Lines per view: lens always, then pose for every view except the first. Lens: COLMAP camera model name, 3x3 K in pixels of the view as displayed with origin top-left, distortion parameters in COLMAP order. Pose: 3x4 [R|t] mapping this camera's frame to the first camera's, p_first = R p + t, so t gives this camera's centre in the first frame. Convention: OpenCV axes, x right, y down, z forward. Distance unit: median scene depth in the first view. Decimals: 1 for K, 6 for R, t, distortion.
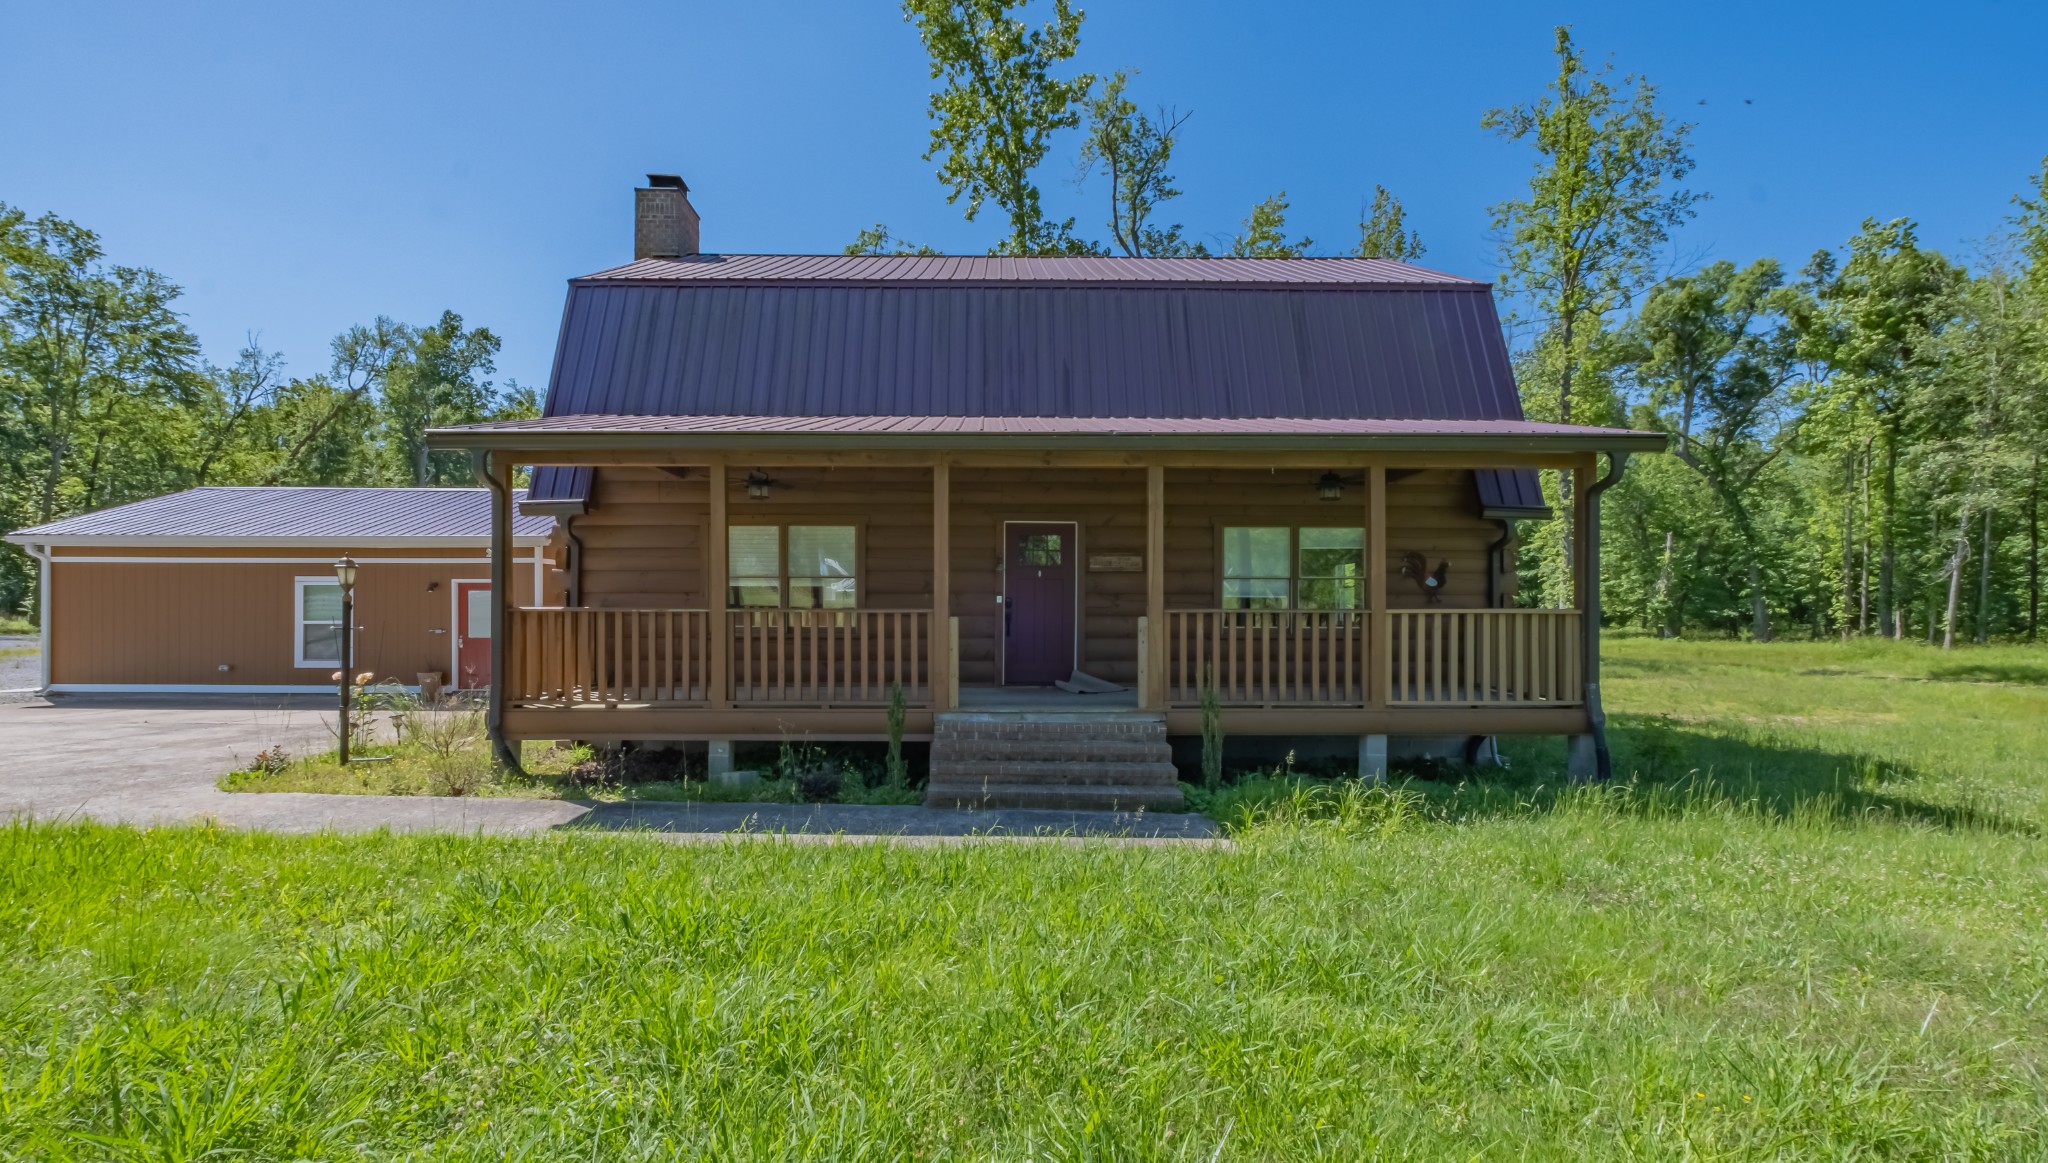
lens RADIAL K [[925.4, 0, 1028.8], [0, 925.4, 597.1], [0, 0, 1]] dist [-0.000225, -0.000316]
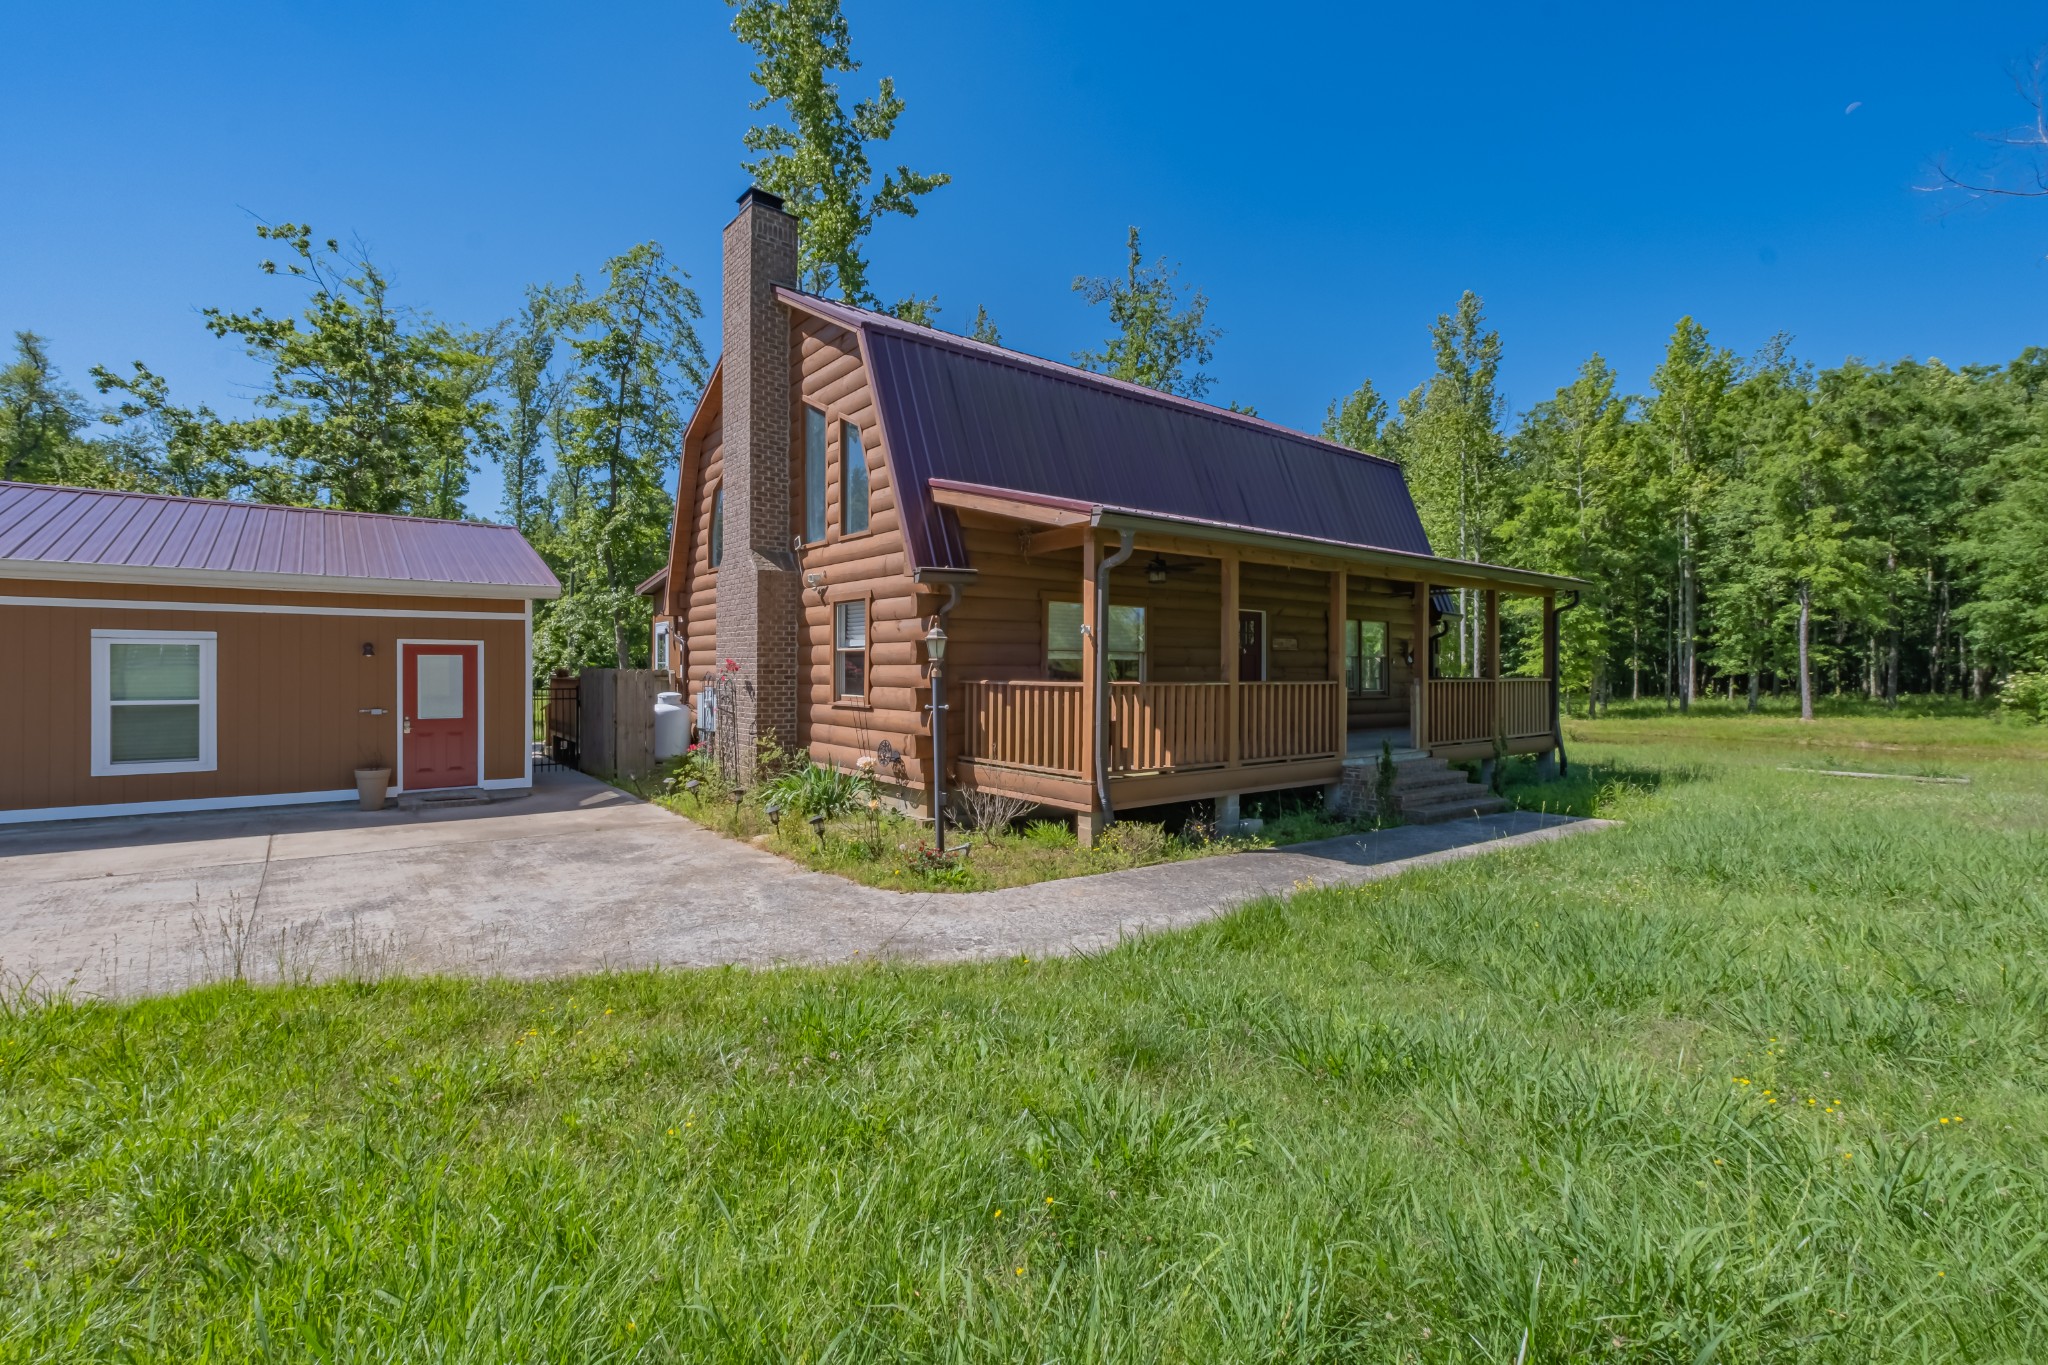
lens RADIAL K [[896.6, 0, 1019.0], [0, 896.6, 677.6], [0, 0, 1]] dist [-0.002807, -0.002480]
pose [[0.788328, -0.009165, 0.615187, -0.671706], [-0.007770, 0.999661, 0.024850, -0.010157], [-0.615206, -0.024370, 0.787989, 0.150945]]
